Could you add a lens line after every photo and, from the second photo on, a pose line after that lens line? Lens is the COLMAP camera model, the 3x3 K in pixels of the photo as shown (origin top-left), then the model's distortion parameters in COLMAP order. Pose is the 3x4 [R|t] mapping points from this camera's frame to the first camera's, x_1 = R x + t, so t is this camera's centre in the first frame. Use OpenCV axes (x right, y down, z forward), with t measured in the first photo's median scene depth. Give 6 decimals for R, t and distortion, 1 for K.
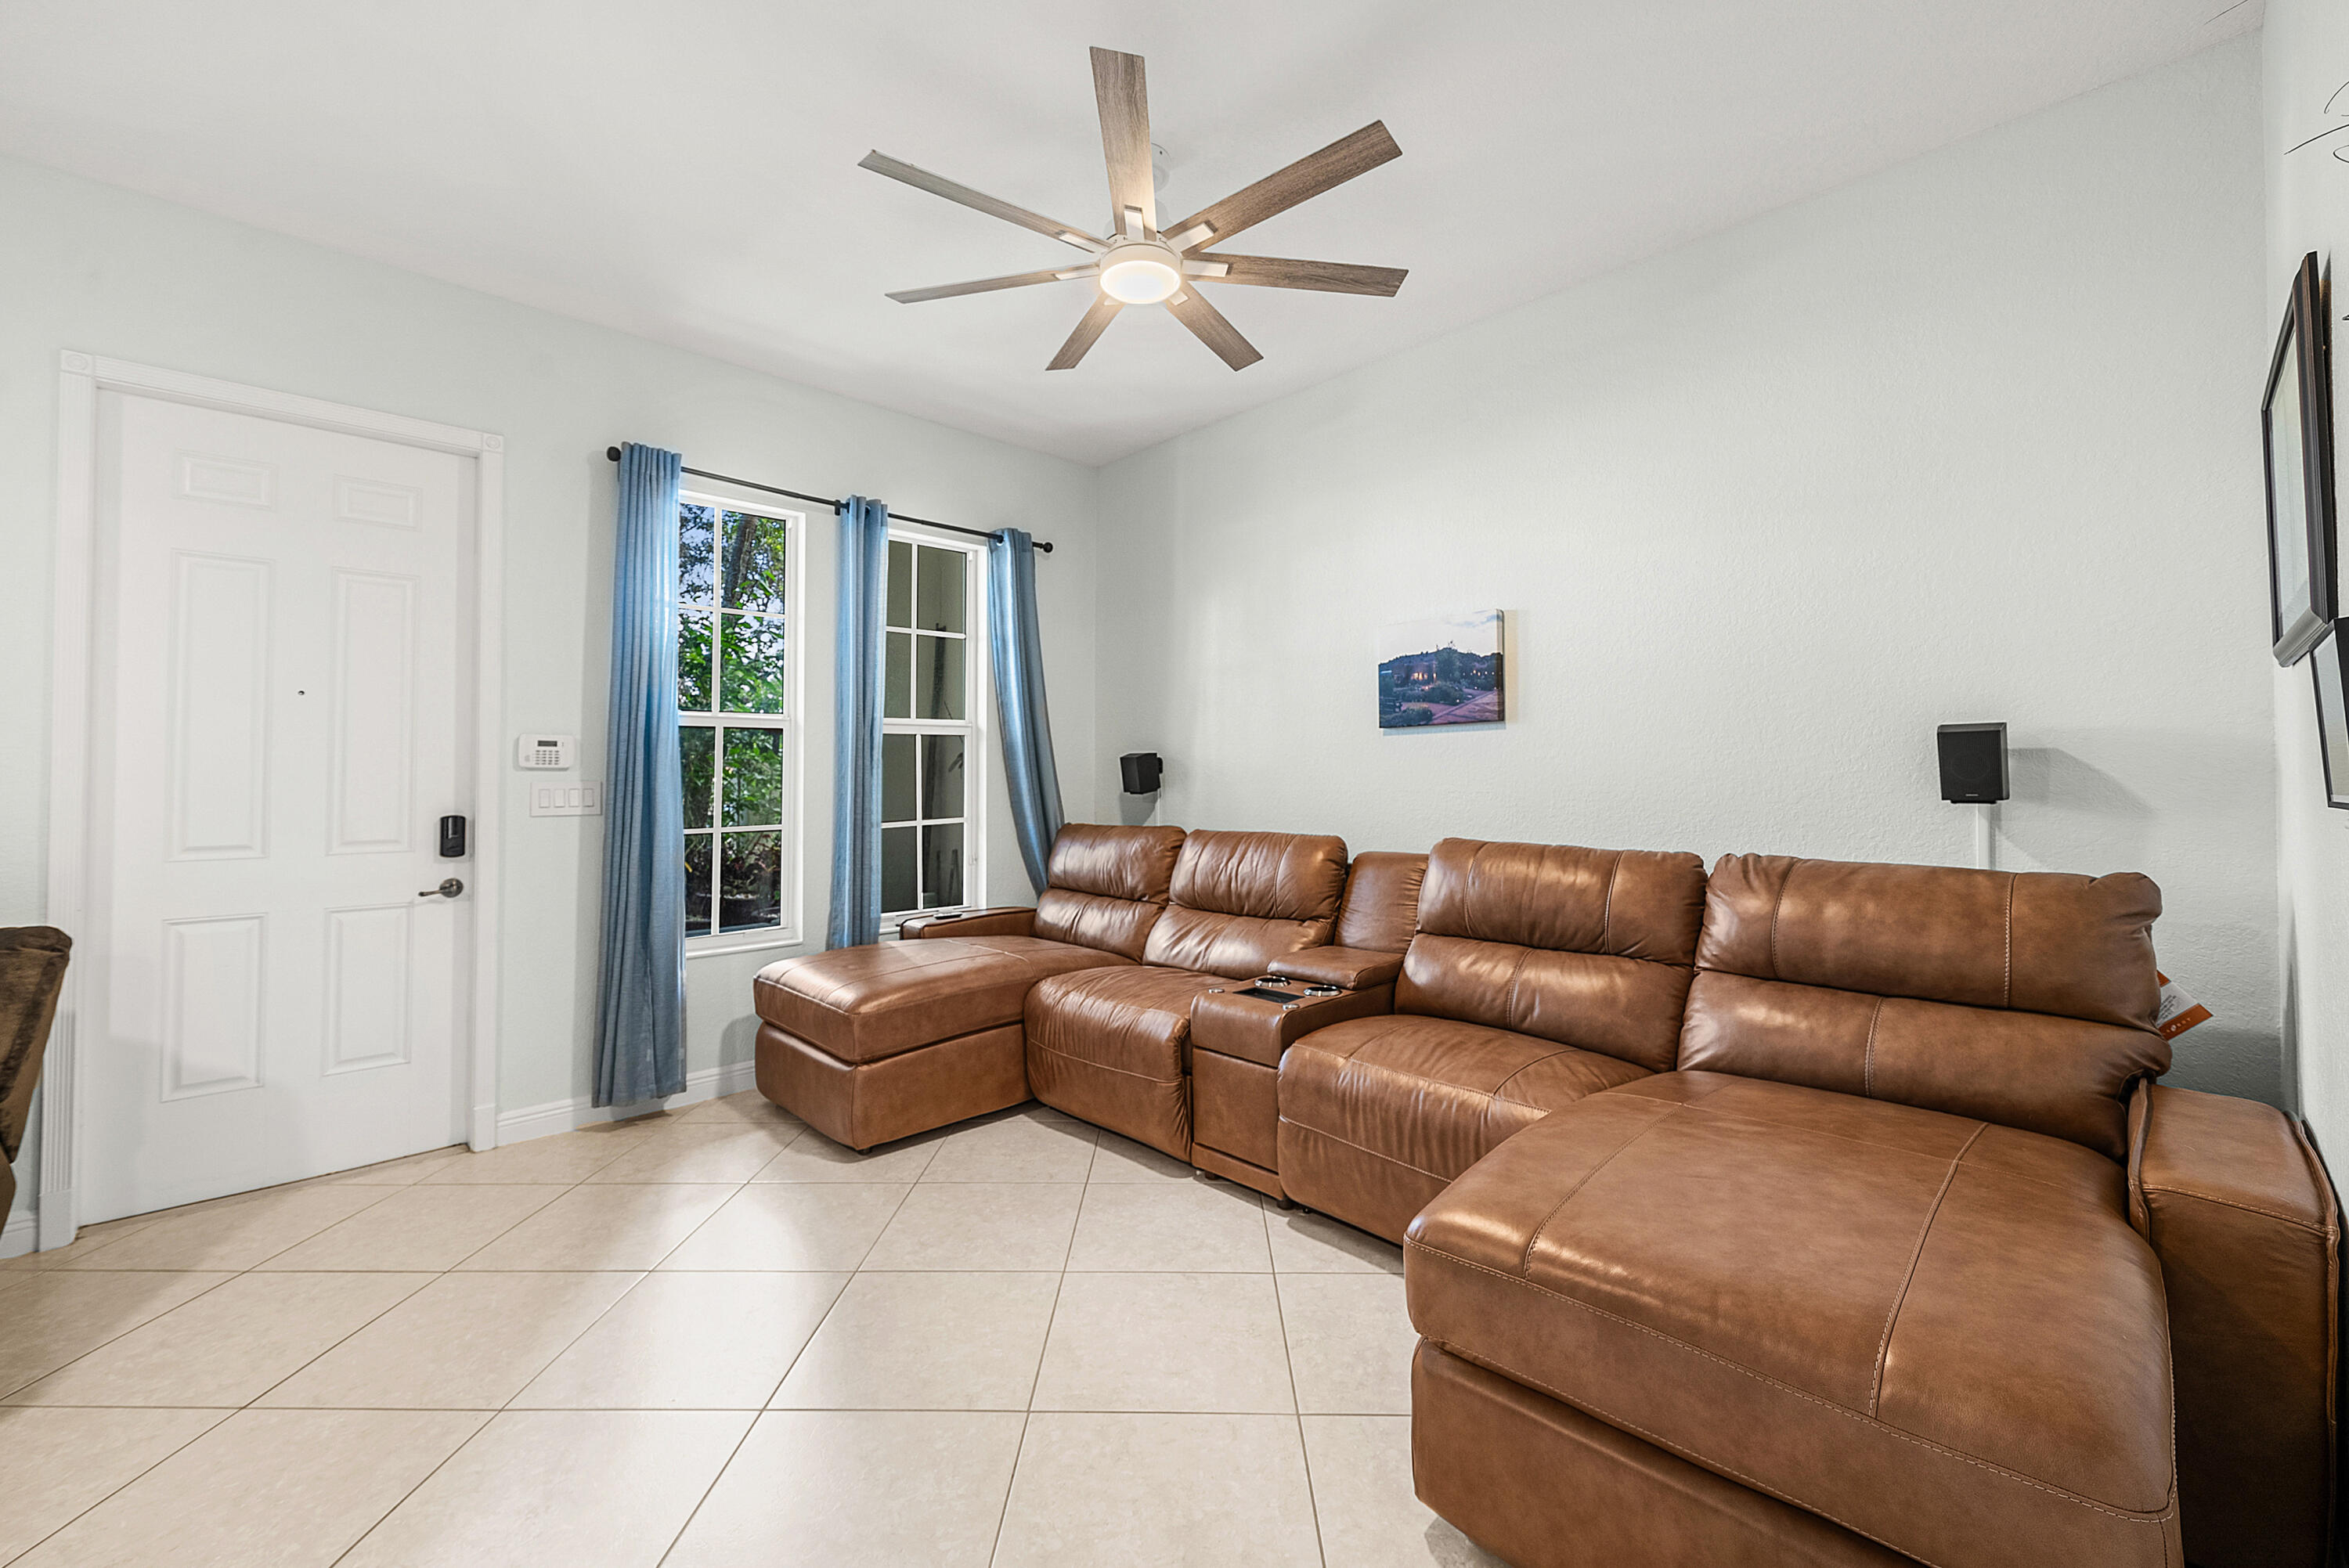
lens RADIAL K [[958.5, 0, 1171.5], [0, 958.5, 745.2], [0, 0, 1]] dist [0.000403, -0.000023]
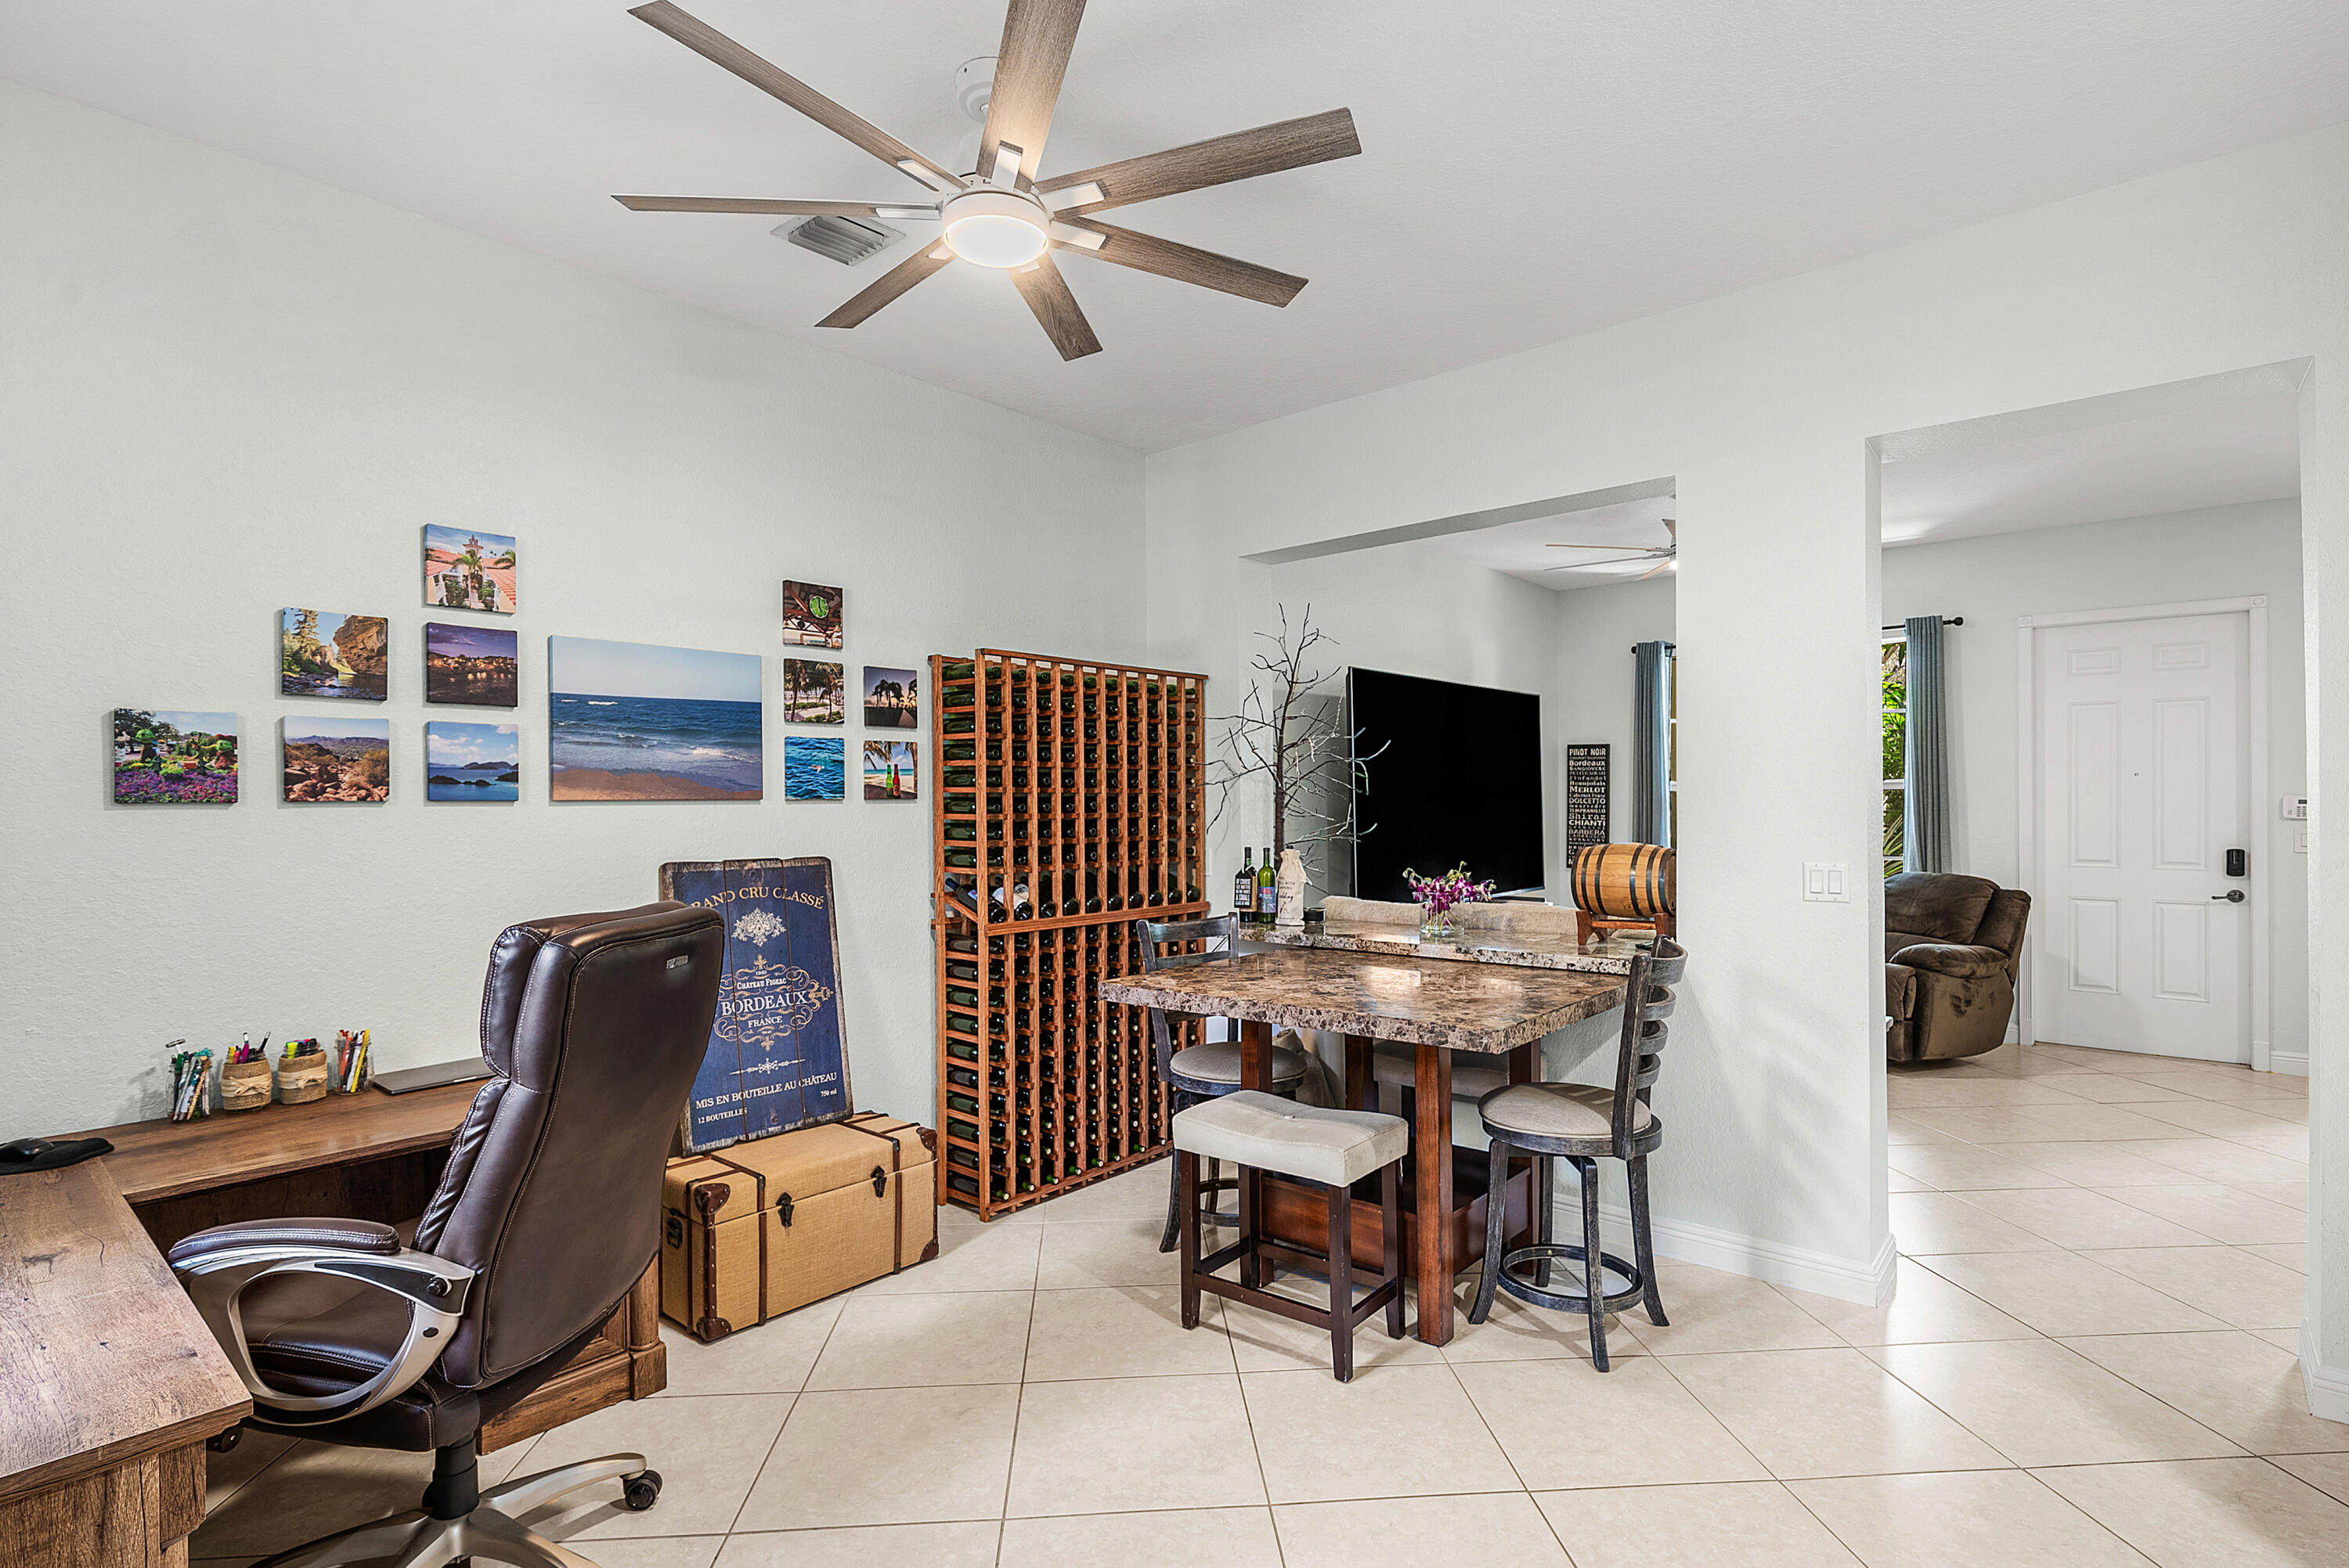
lens RADIAL K [[1103.0, 0, 1174.2], [0, 1103.0, 817.2], [0, 0, 1]] dist [0.002408, 0.000411]
pose [[0.076971, 0.020462, -0.996823, 0.879569], [0.039542, 0.998940, 0.023559, -0.085994], [0.996249, -0.041230, 0.076080, -0.820977]]
